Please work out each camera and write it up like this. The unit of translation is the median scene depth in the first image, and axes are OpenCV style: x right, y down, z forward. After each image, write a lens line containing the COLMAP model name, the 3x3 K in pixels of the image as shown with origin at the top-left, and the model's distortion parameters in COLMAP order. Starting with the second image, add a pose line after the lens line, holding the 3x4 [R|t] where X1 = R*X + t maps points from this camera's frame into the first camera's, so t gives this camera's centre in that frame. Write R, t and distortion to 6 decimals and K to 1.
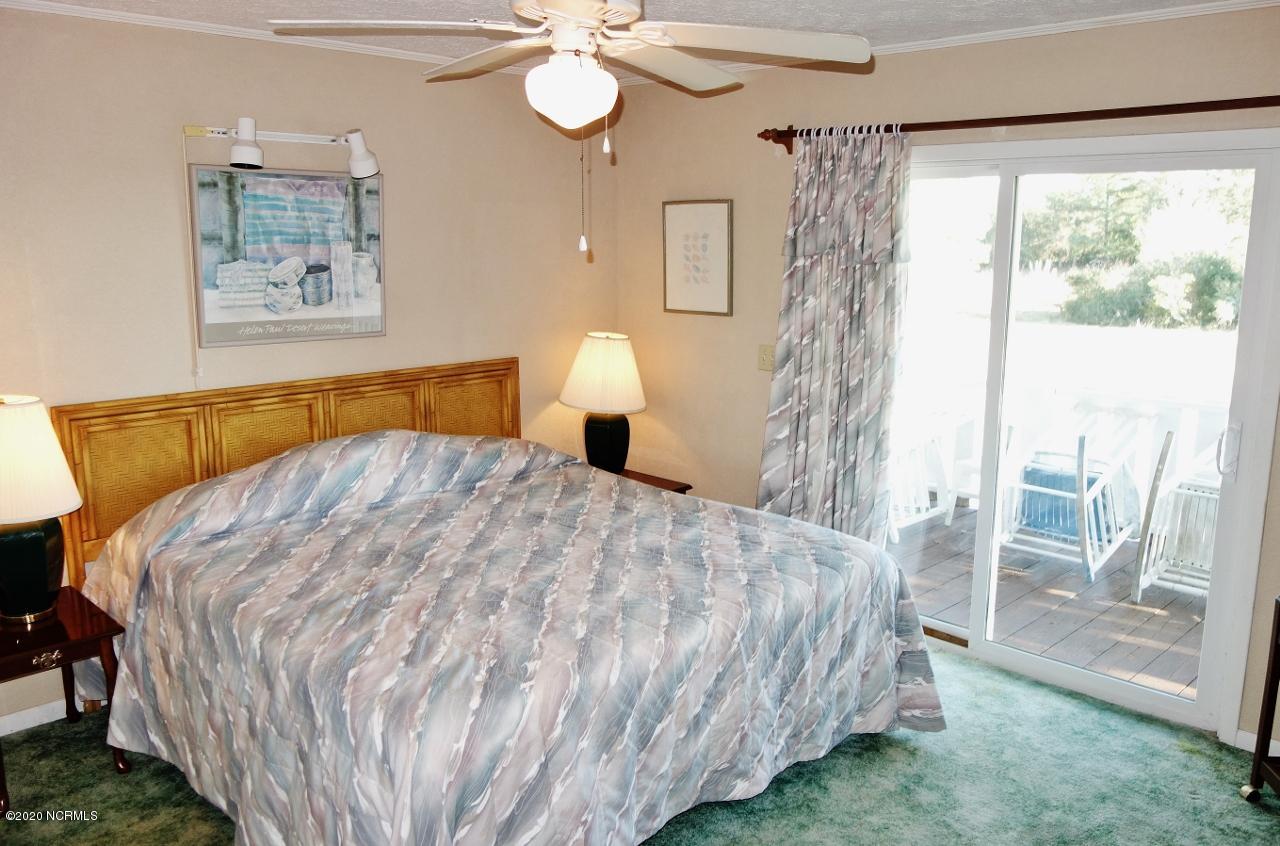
lens RADIAL K [[1011.1, 0, 643.4], [0, 1011.1, 422.7], [0, 0, 1]] dist [-0.017738, 0.002928]
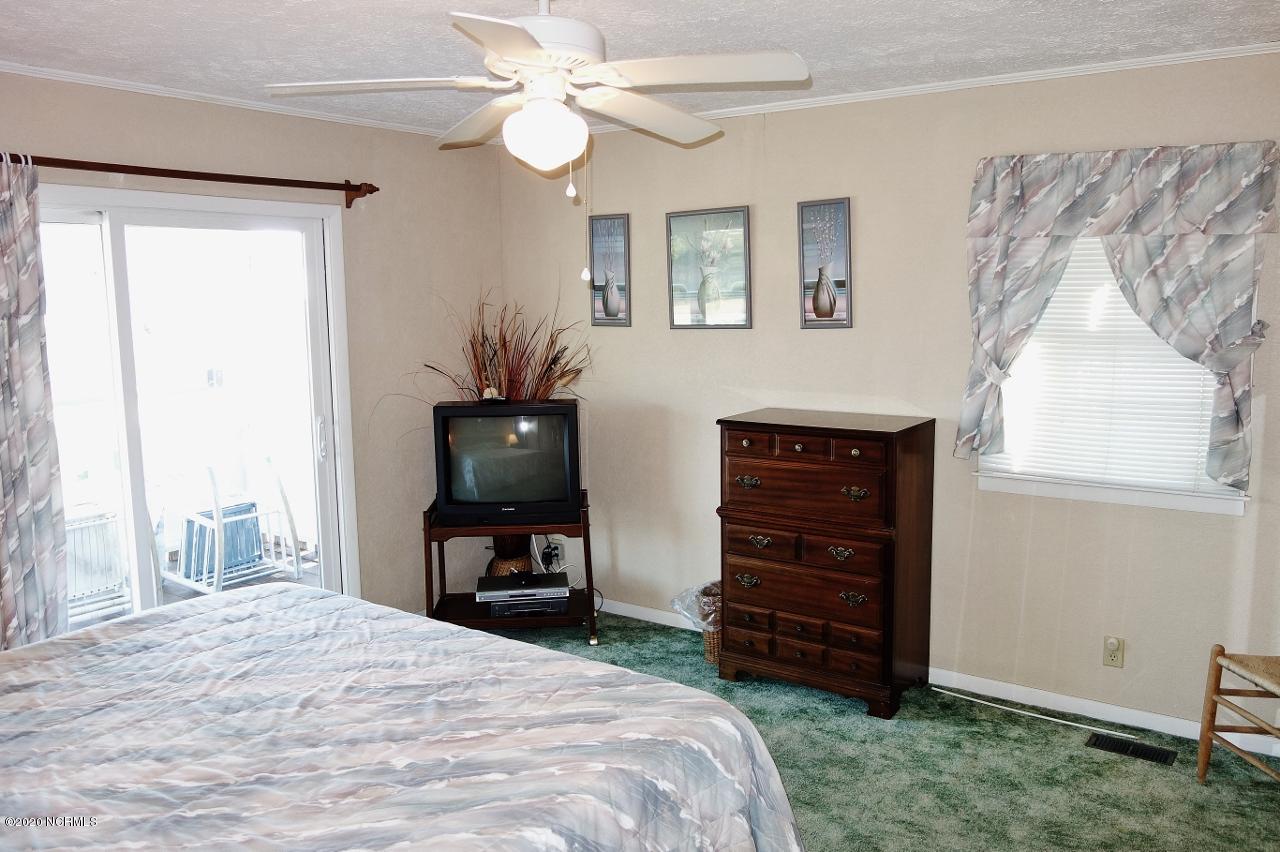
lens RADIAL K [[1011.1, 0, 638.6], [0, 1011.1, 424.2], [0, 0, 1]] dist [-0.017738, 0.002928]
pose [[-0.159288, -0.126441, 0.979102, -0.720584], [0.197730, 0.967582, 0.157122, -0.107328], [-0.967228, 0.218626, -0.129123, 0.671573]]
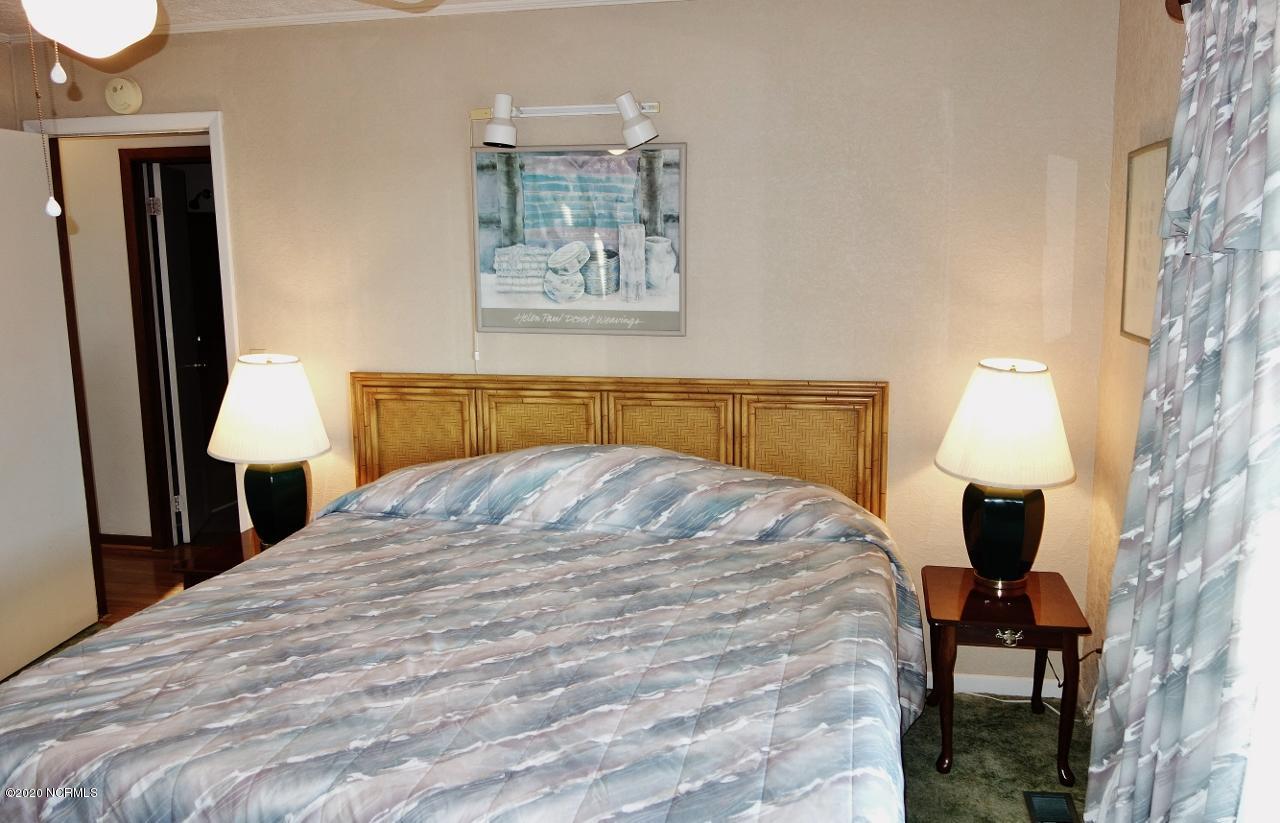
lens RADIAL K [[1032.0, 0, 637.5], [0, 1032.0, 414.2], [0, 0, 1]] dist [-0.012163, -0.016977]
pose [[0.541655, 0.133713, -0.829898, 0.503195], [-0.144098, 0.987423, 0.065044, -0.082075], [0.828158, 0.084355, 0.554110, 0.566642]]
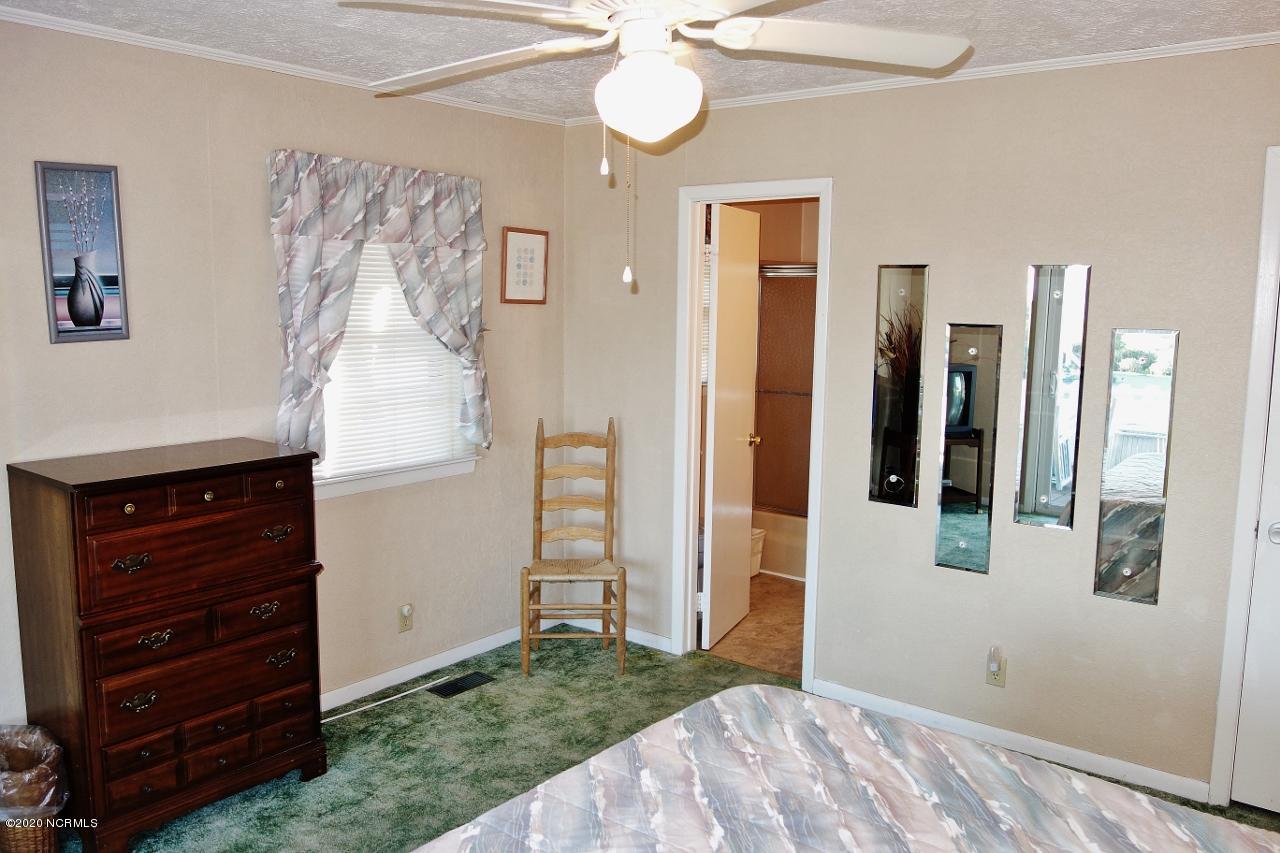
lens RADIAL K [[1011.1, 0, 640.8], [0, 1011.1, 426.6], [0, 0, 1]] dist [-0.017738, 0.002928]
pose [[-0.993980, 0.001914, -0.109545, 0.017926], [-0.033363, 0.947075, 0.319274, -0.204167], [0.104359, 0.321007, -0.941310, 1.147384]]
